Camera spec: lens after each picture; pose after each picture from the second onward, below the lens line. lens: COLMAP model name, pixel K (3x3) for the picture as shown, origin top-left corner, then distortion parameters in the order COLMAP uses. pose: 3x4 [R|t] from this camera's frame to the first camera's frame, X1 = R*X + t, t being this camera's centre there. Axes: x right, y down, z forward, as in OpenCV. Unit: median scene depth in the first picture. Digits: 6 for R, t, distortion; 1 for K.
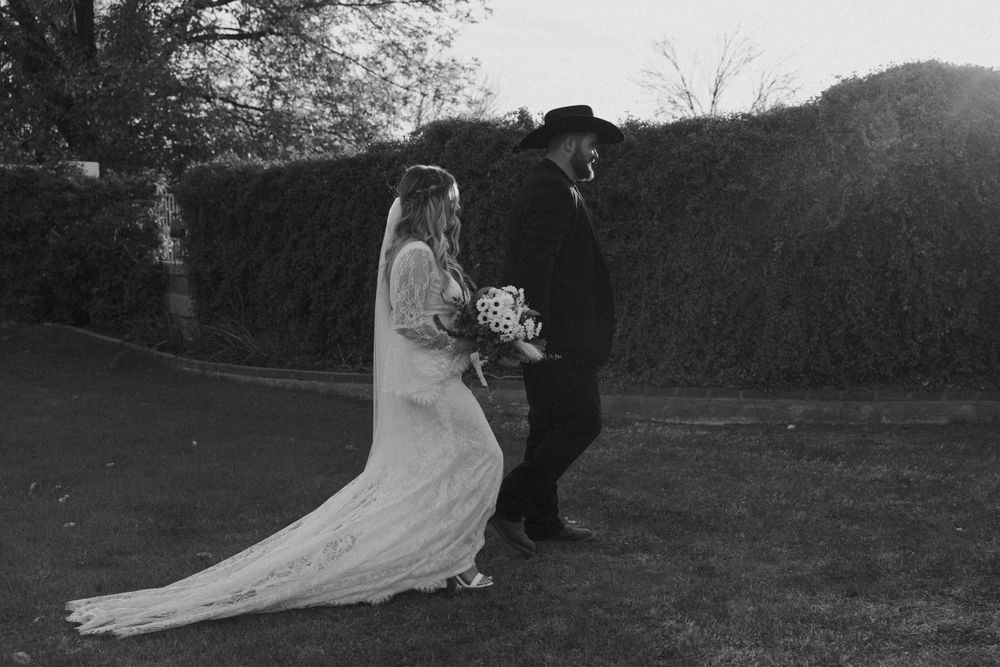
lens RADIAL K [[1718.5, 0, 501.6], [0, 1718.5, 371.6], [0, 0, 1]] dist [0.004846, 0.059272]
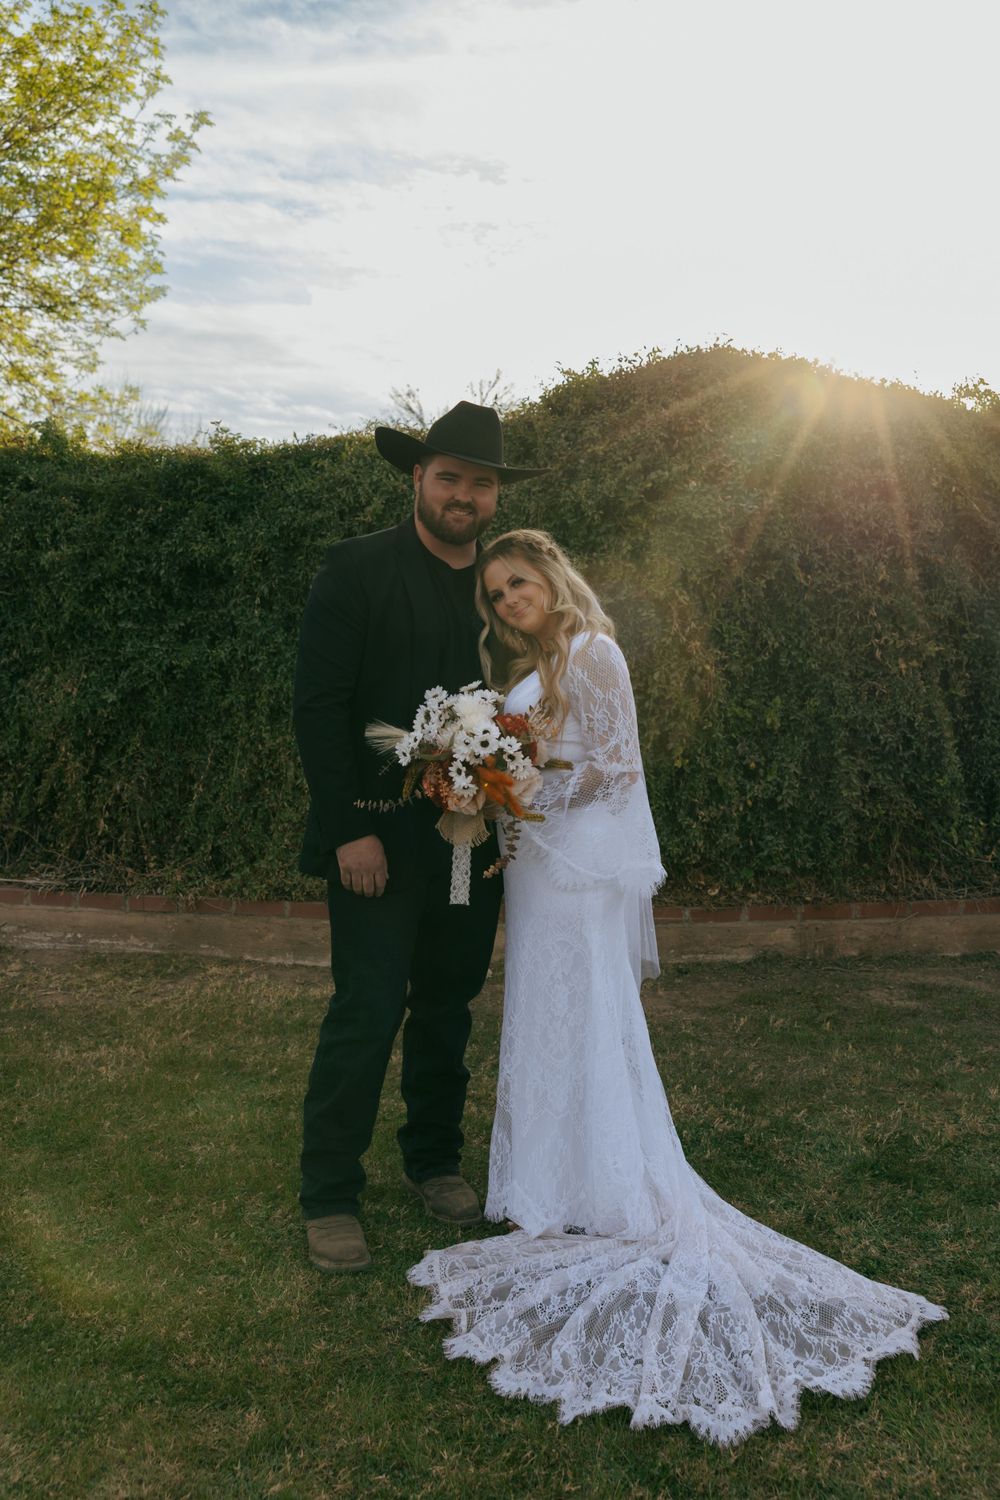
lens RADIAL K [[2577.8, 0, 500.0], [0, 2577.8, 750.0], [0, 0, 1]] dist [0.004846, 0.059272]
pose [[0.987475, 0.000710, 0.157771, 0.037312], [0.004561, 0.999443, -0.033050, -0.012597], [-0.157707, 0.033355, 0.986922, 0.147956]]
